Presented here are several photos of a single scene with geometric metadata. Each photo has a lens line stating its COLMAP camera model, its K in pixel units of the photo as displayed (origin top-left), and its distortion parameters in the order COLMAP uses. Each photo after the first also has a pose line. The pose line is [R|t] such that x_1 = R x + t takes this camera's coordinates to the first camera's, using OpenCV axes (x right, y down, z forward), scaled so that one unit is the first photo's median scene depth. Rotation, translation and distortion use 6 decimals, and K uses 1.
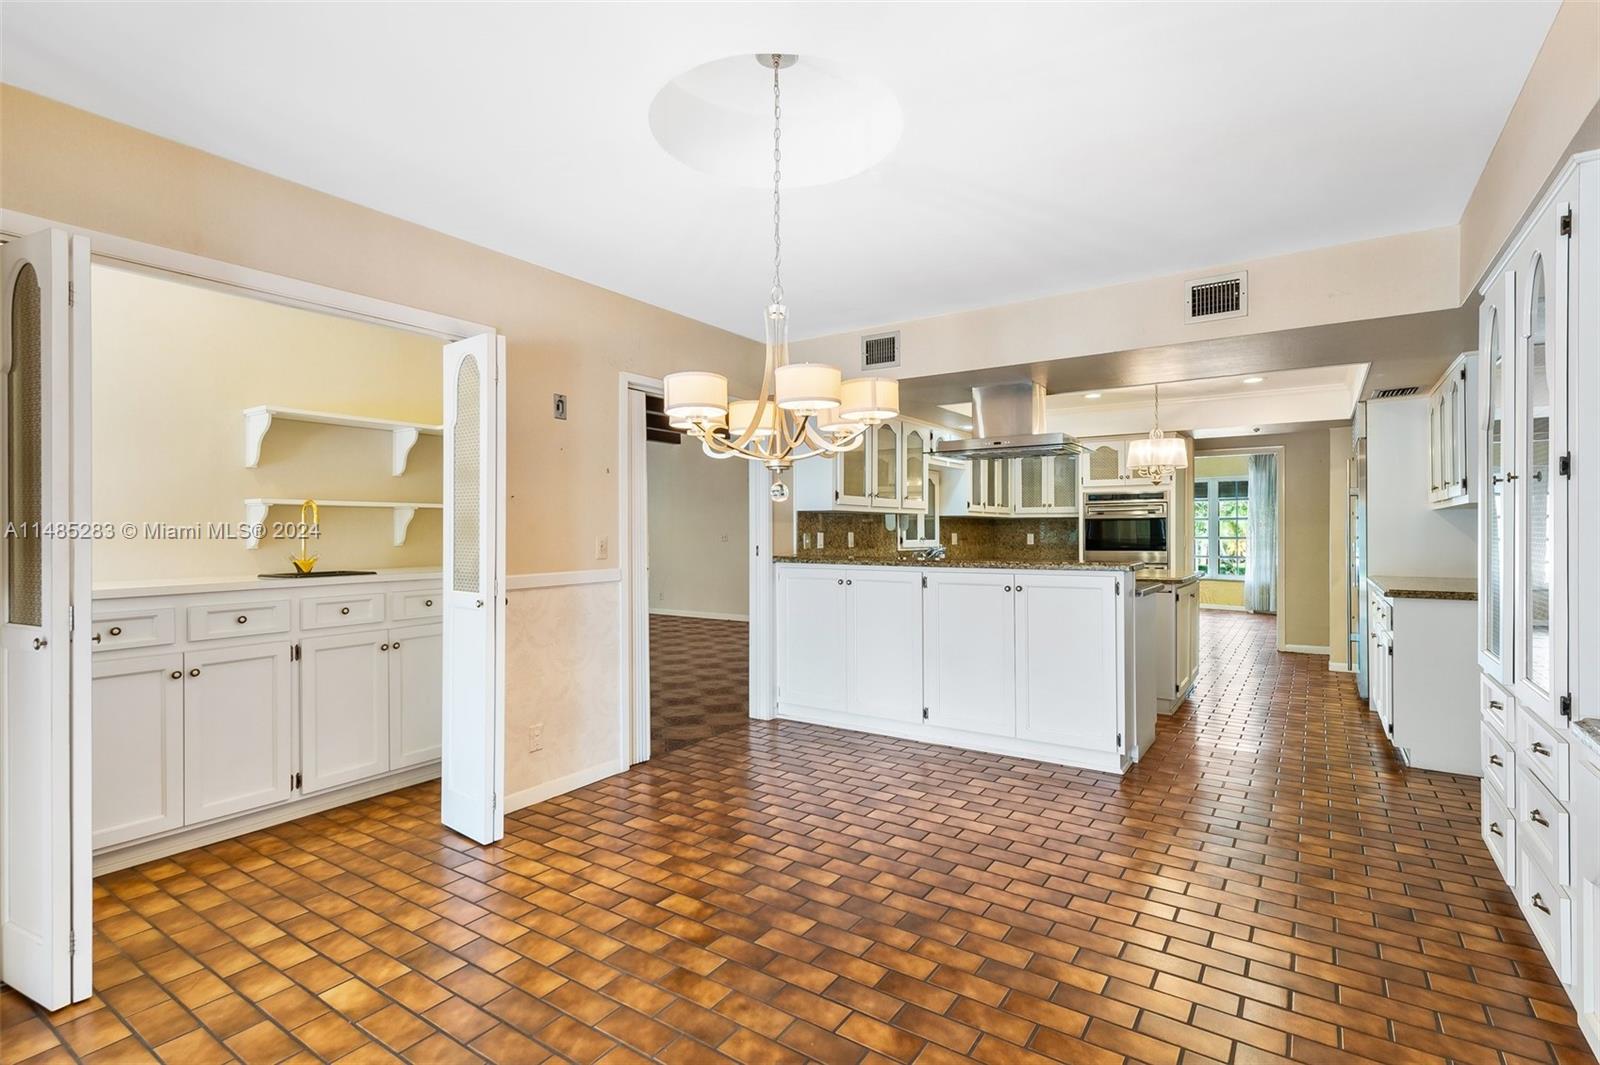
lens RADIAL K [[764.2, 0, 799.9], [0, 764.2, 531.7], [0, 0, 1]] dist [0.017960, -0.005358]
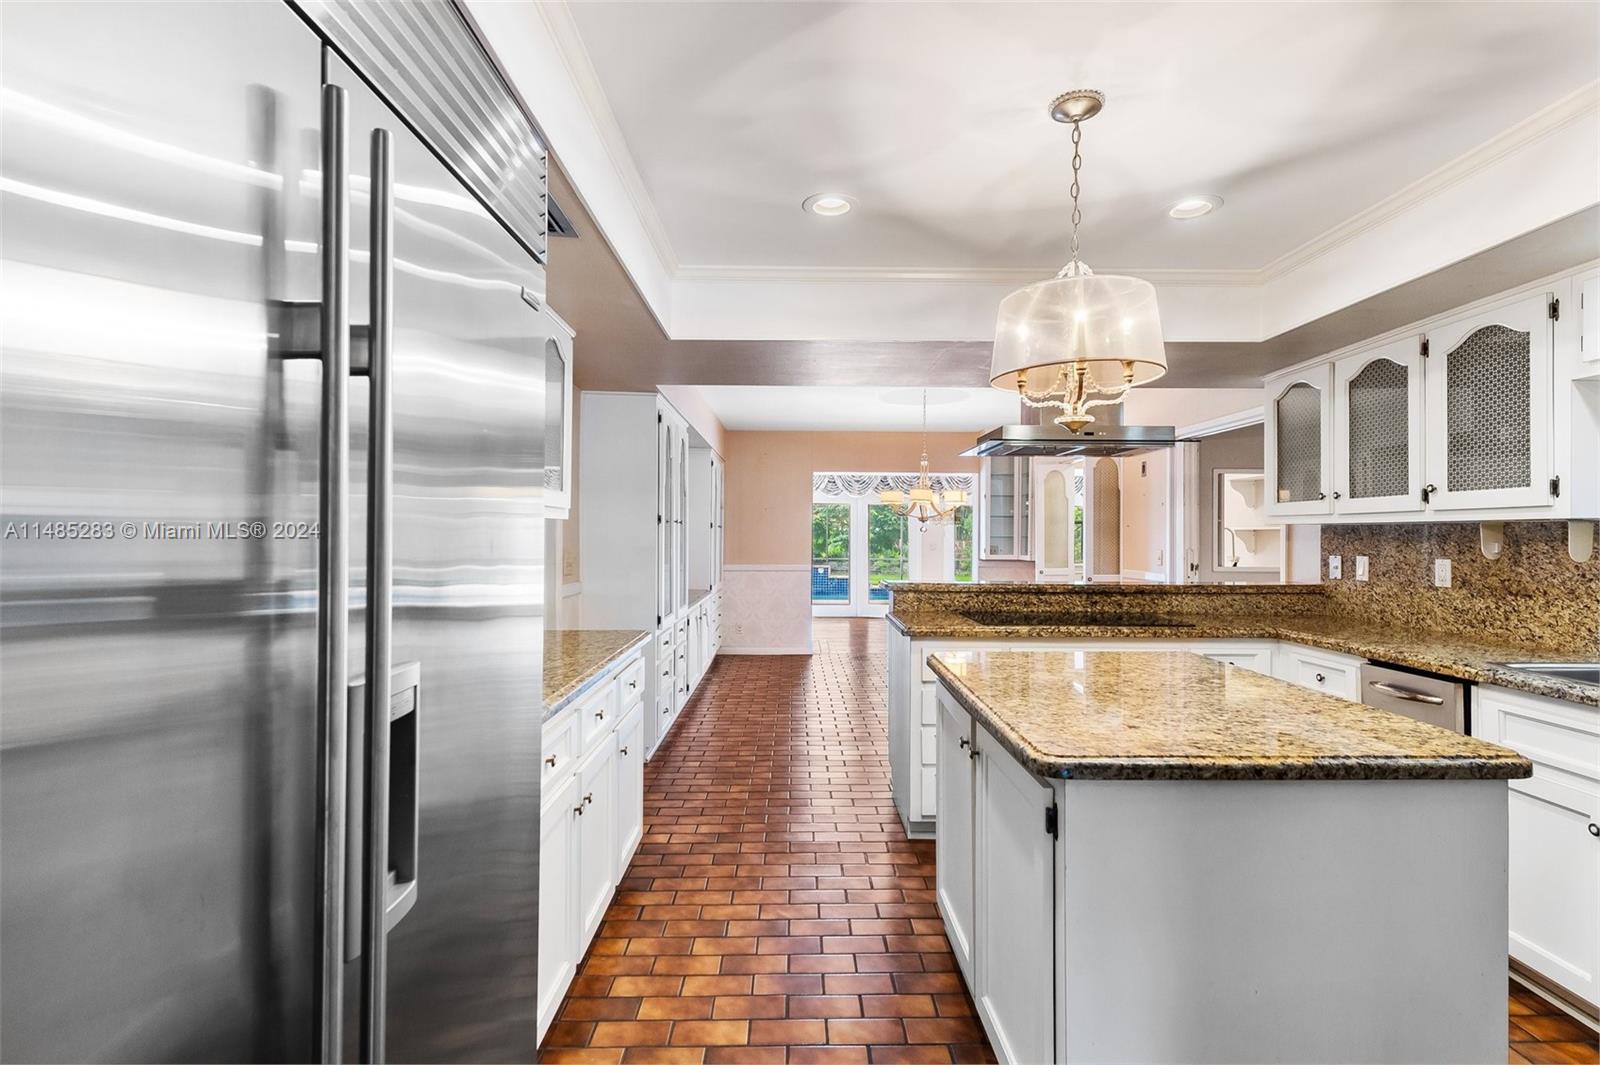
lens RADIAL K [[764.2, 0, 807.8], [0, 764.2, 527.9], [0, 0, 1]] dist [0.017960, -0.005358]
pose [[-0.819073, -0.005517, -0.573663, 0.974333], [-0.002182, 0.999976, -0.006501, -0.021630], [0.573686, -0.004073, -0.819065, 1.563851]]
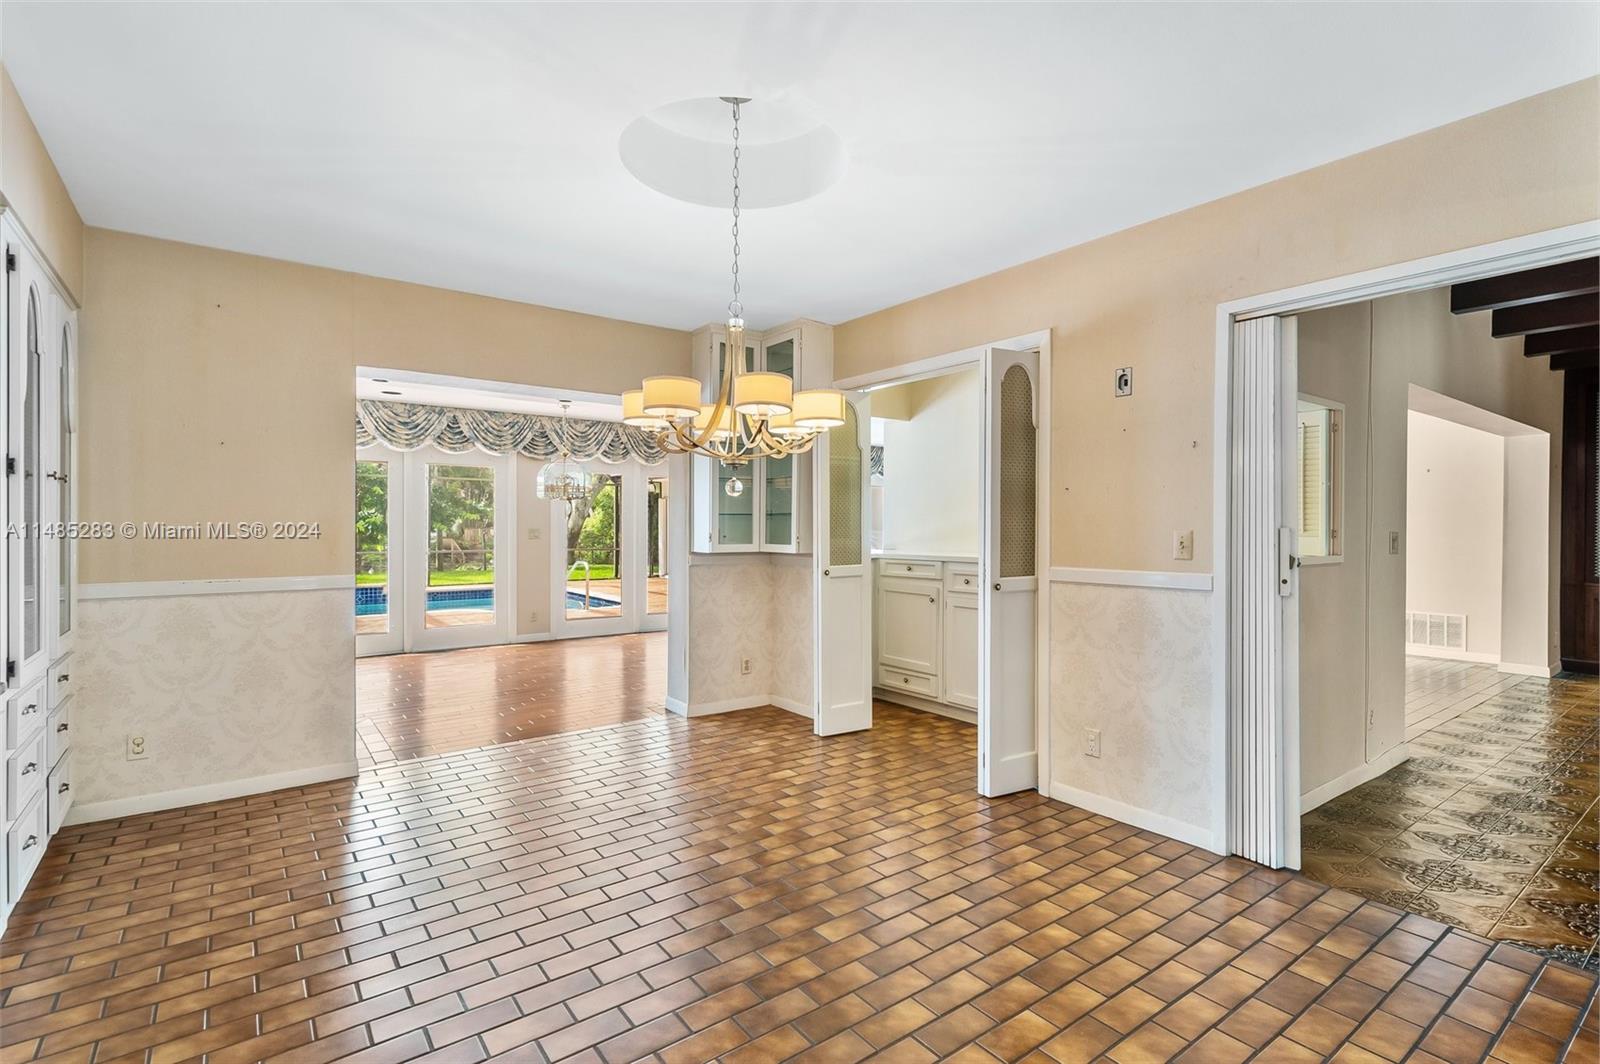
lens RADIAL K [[764.2, 0, 809.7], [0, 764.2, 531.4], [0, 0, 1]] dist [0.017960, -0.005358]
pose [[-0.326606, 0.012641, -0.945076, 0.520356], [-0.000728, 0.999907, 0.013626, -0.002874], [0.945160, 0.005138, -0.326567, 0.772471]]
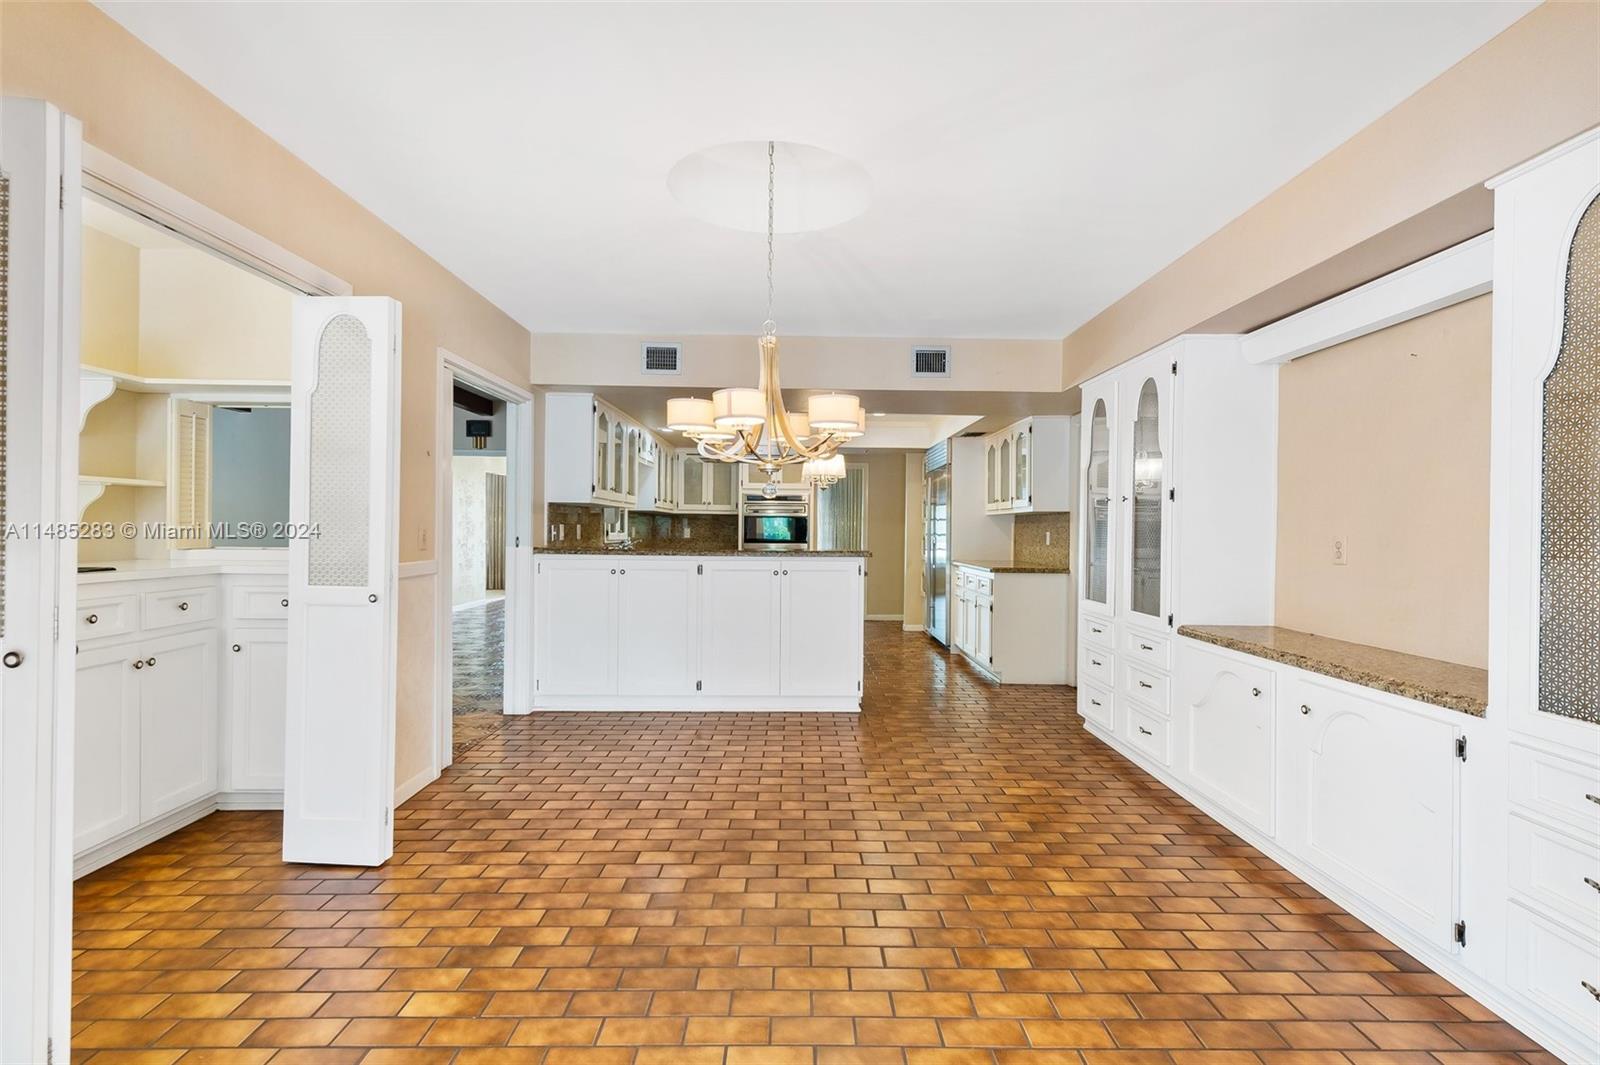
lens RADIAL K [[764.2, 0, 811.6], [0, 764.2, 533.3], [0, 0, 1]] dist [0.017960, -0.005358]
pose [[0.817385, 0.008239, 0.576033, -0.352908], [-0.013038, 0.999906, 0.004198, 0.005503], [-0.575944, -0.010942, 0.817416, -0.016732]]
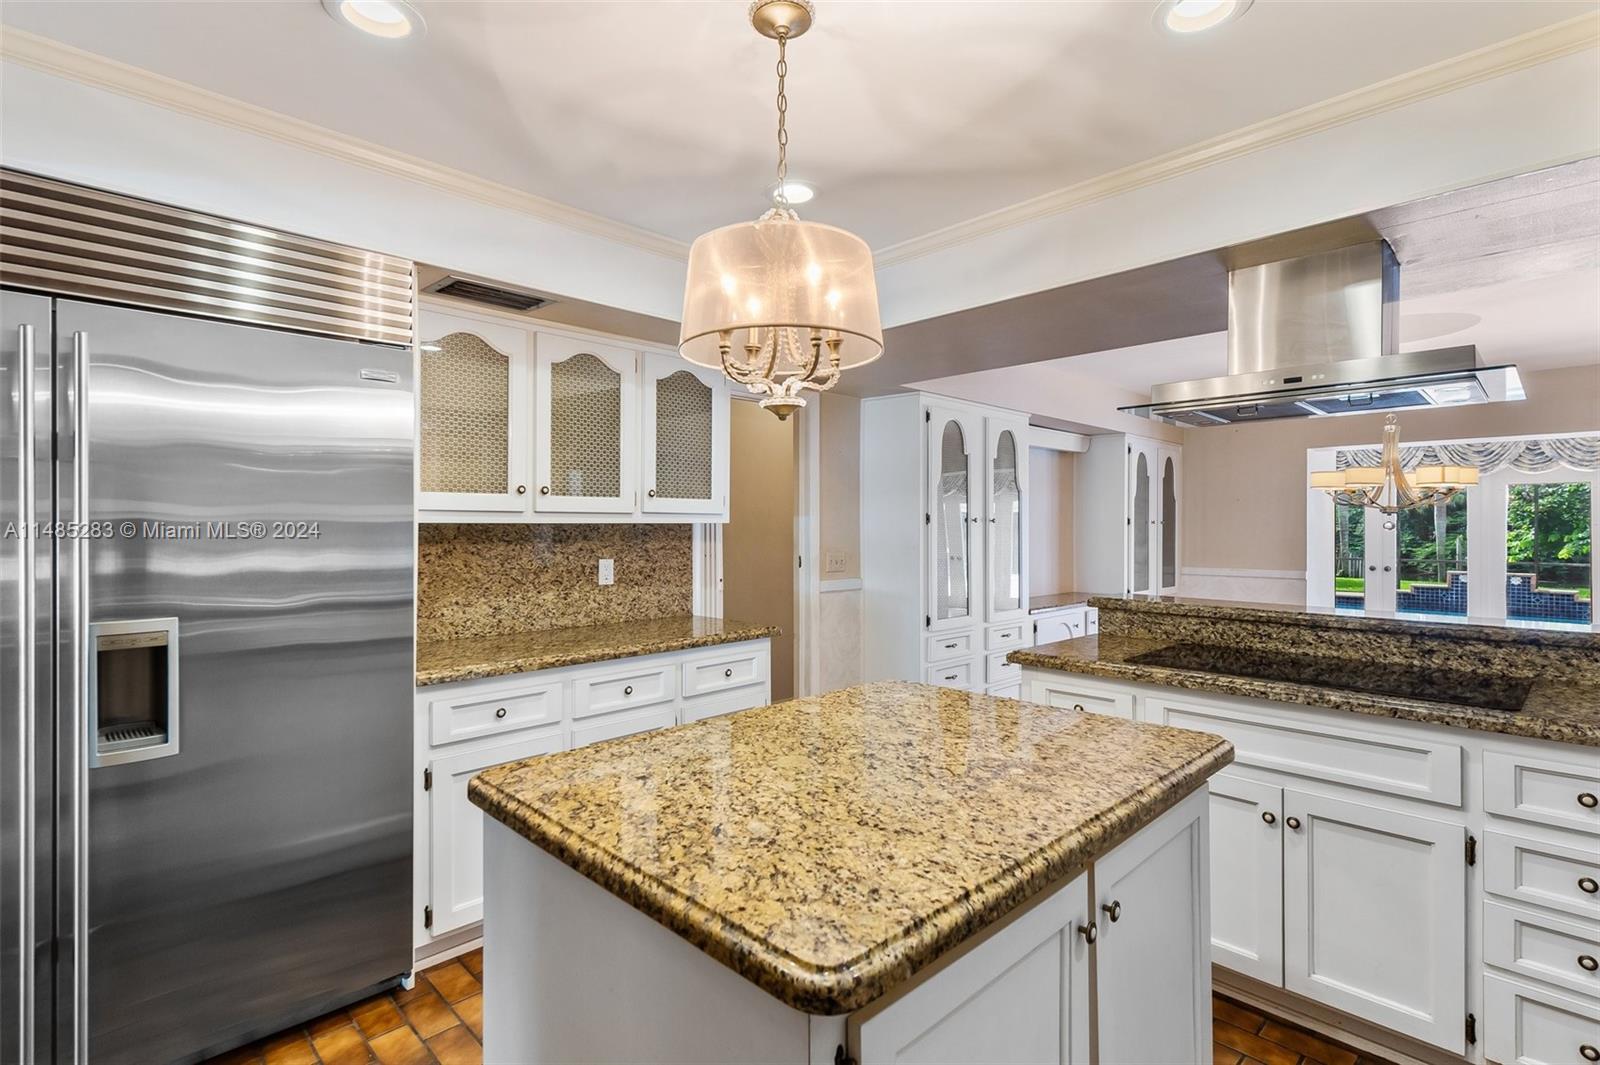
lens RADIAL K [[764.2, 0, 795.2], [0, 764.2, 526.4], [0, 0, 1]] dist [0.017960, -0.005358]
pose [[-0.979241, 0.004104, 0.202659, 0.529160], [0.003899, 0.999991, -0.001413, -0.028936], [-0.202663, -0.000594, -0.979248, 1.637969]]
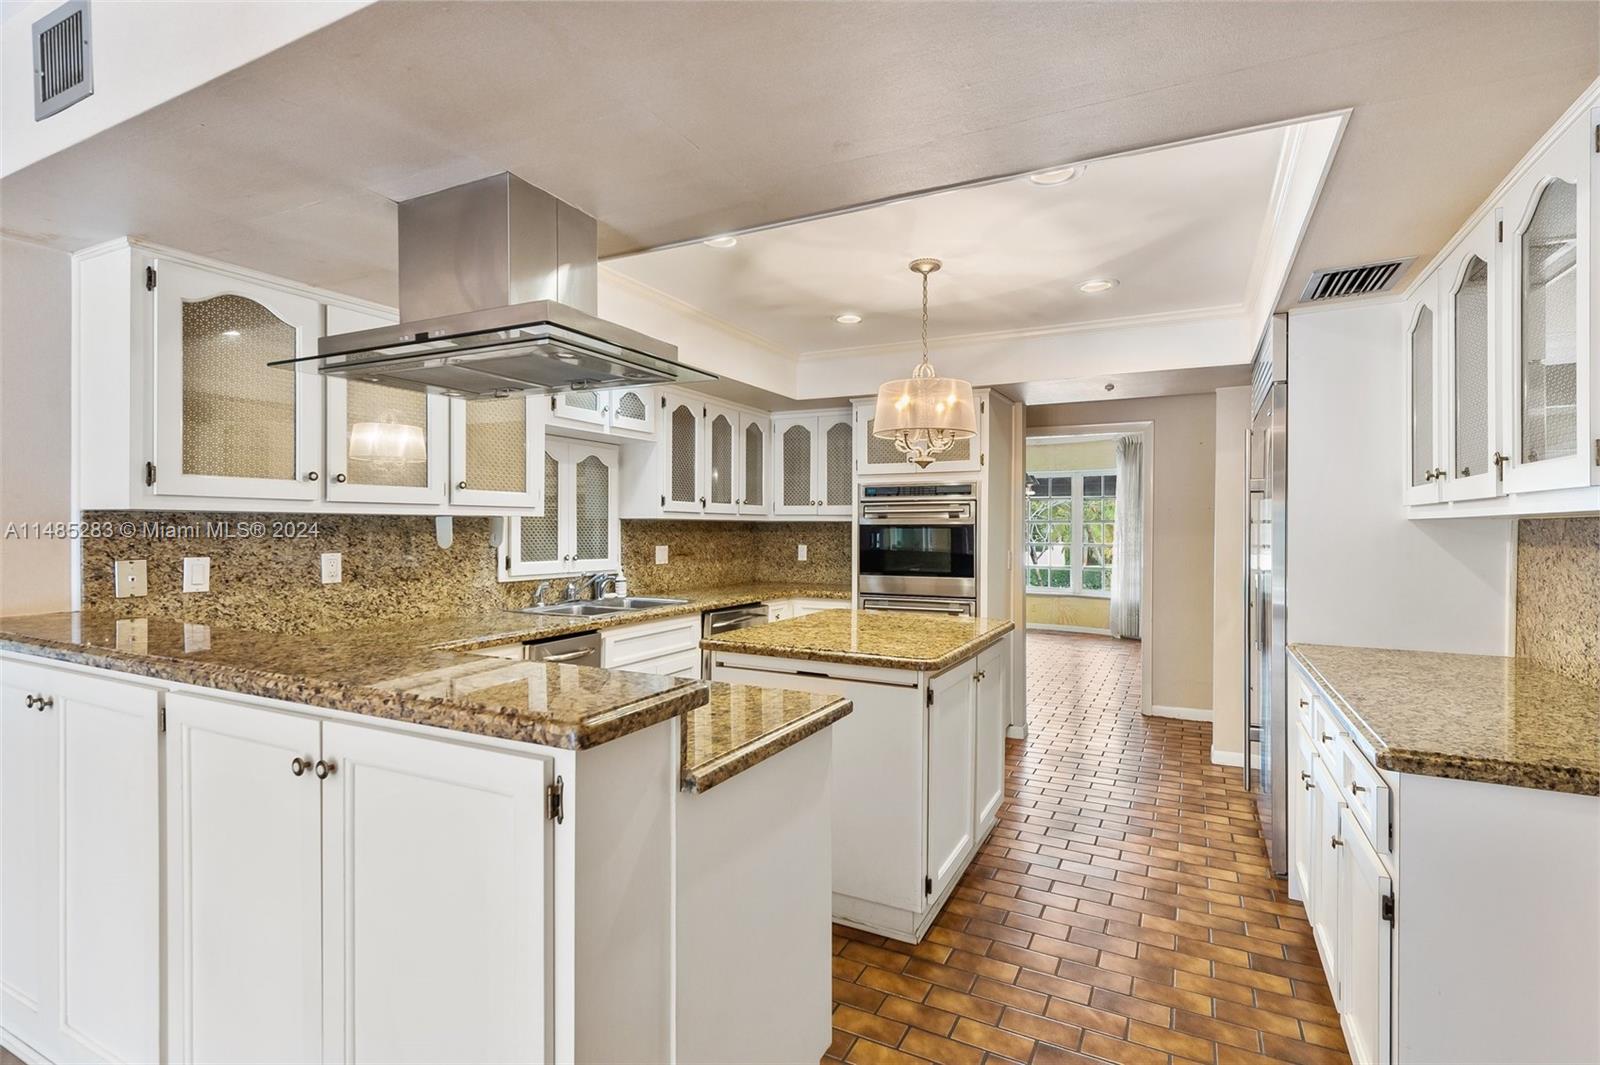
lens RADIAL K [[764.2, 0, 798.8], [0, 764.2, 529.0], [0, 0, 1]] dist [0.017960, -0.005358]
pose [[0.993016, 0.006523, 0.117801, 0.407846], [-0.006822, 0.999974, 0.002139, -0.023640], [-0.117784, -0.002928, 0.993035, 0.615620]]
